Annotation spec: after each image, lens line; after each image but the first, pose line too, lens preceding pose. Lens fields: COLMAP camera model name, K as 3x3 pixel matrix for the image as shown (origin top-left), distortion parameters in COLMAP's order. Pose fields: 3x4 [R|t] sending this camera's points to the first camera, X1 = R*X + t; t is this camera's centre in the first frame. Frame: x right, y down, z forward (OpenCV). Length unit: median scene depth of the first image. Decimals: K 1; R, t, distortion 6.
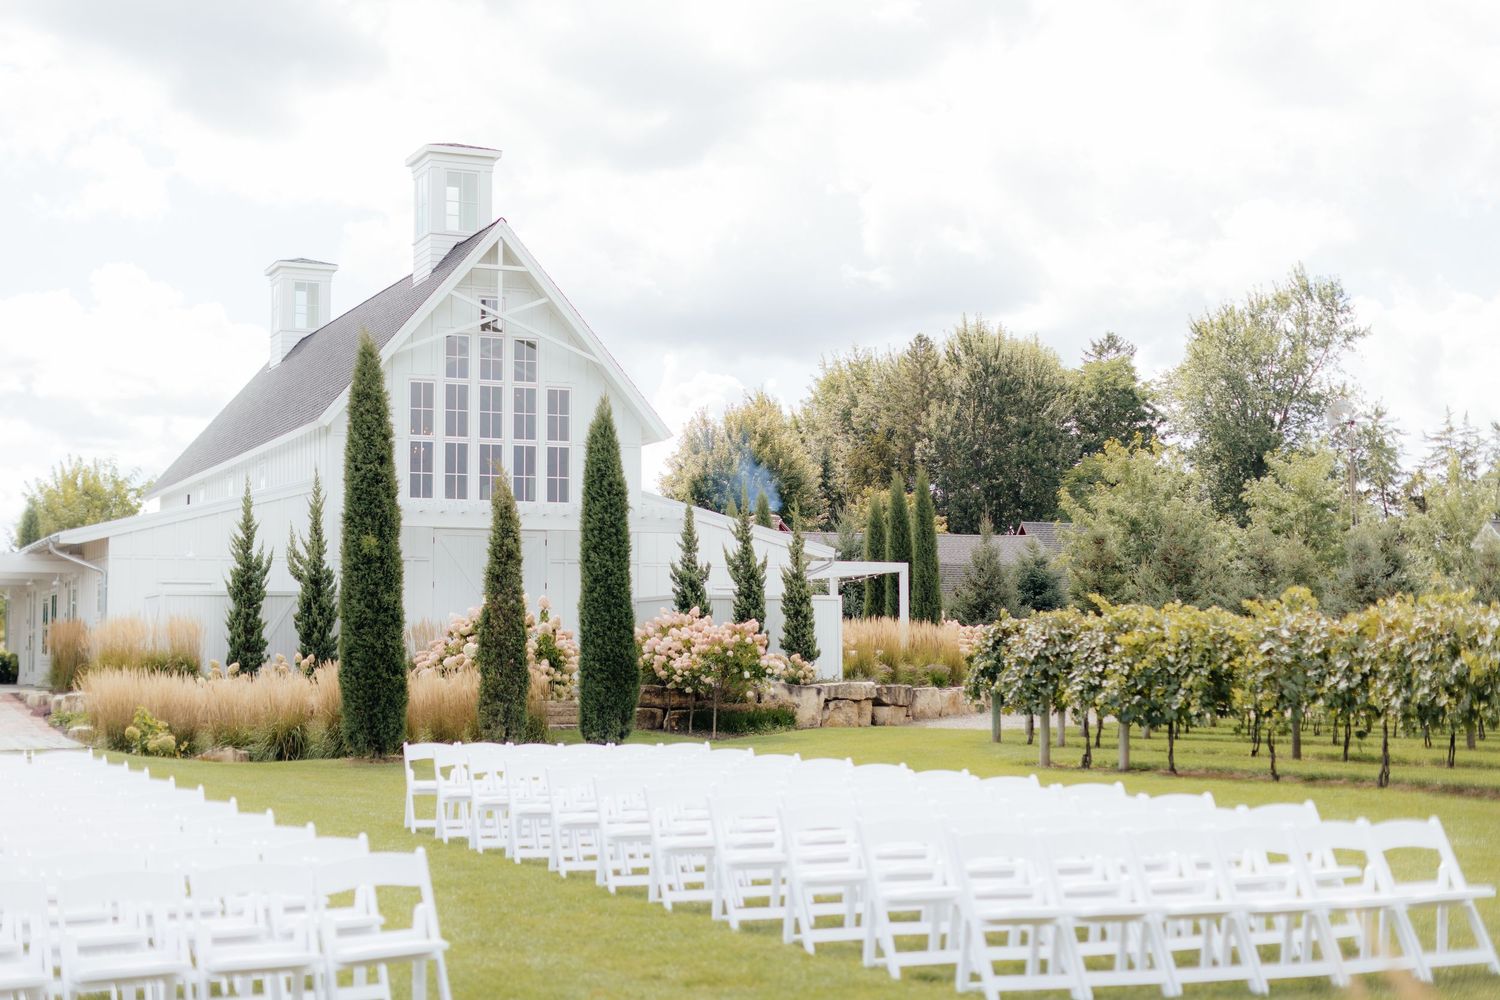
lens RADIAL K [[2162.5, 0, 751.4], [0, 2162.5, 460.2], [0, 0, 1]] dist [0.084472, -0.121017]
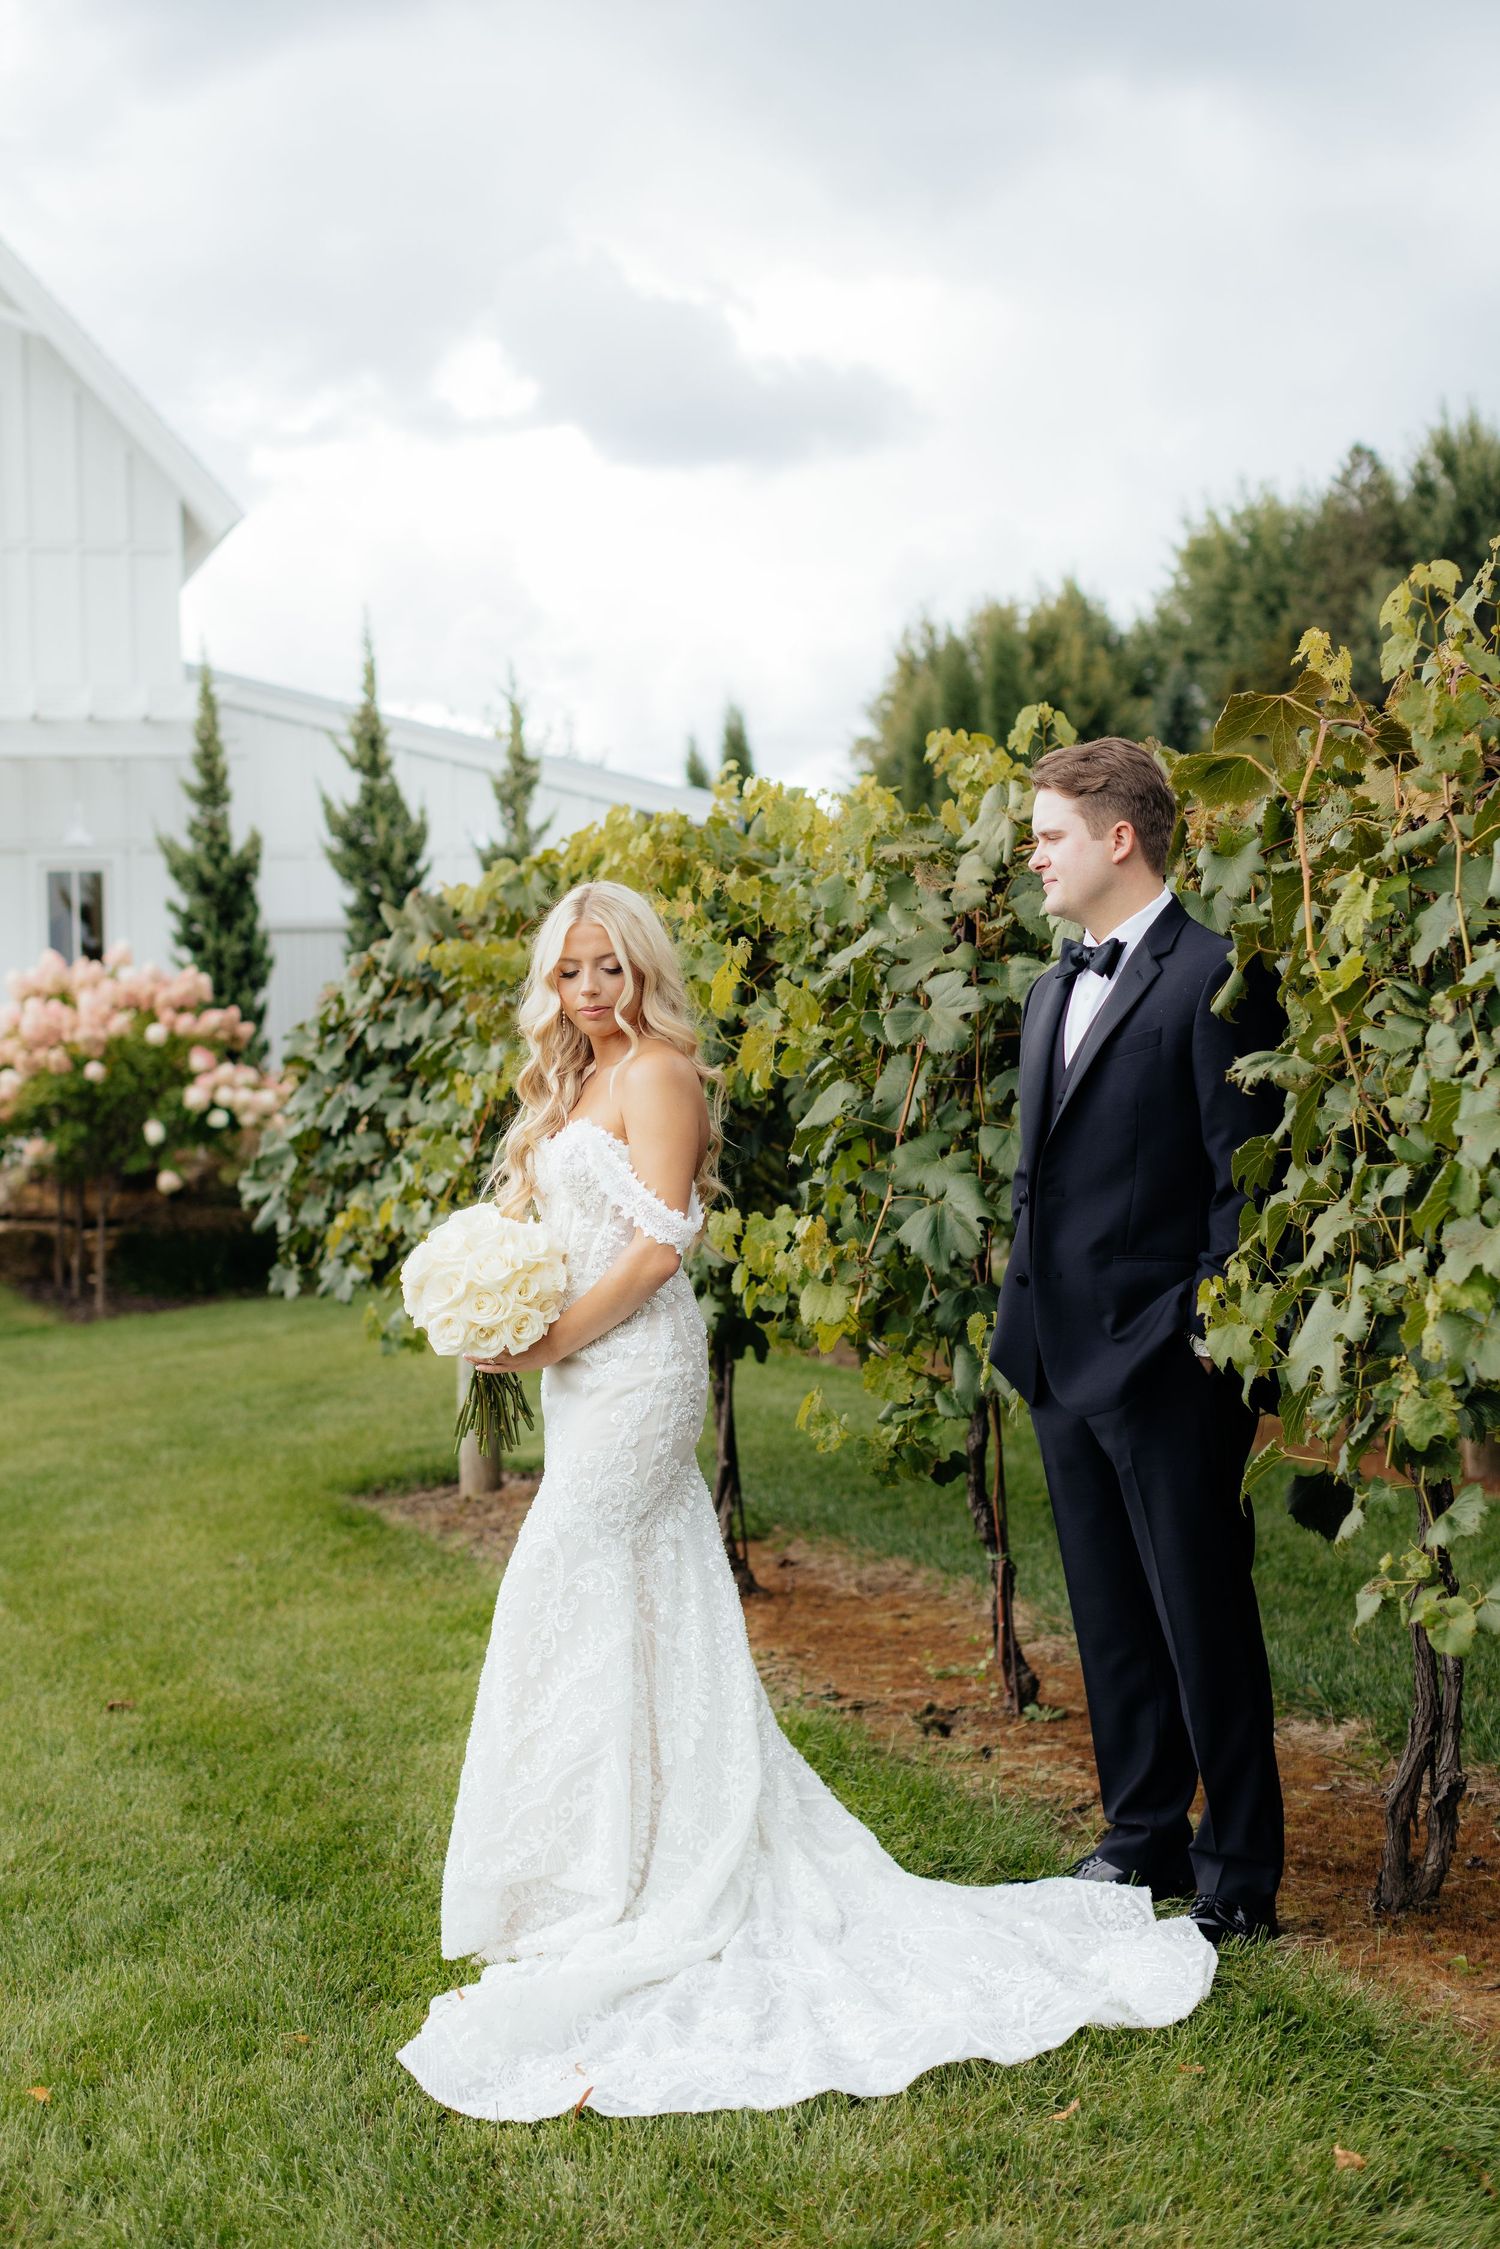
lens RADIAL K [[3499.1, 0, 691.0], [0, 3499.1, 1122.8], [0, 0, 1]] dist [-0.015134, -0.080335]
pose [[0.986606, -0.023739, -0.161384, 0.052364], [0.040086, 0.994299, 0.098803, 0.014247], [0.158119, -0.103949, 0.981933, 0.144245]]
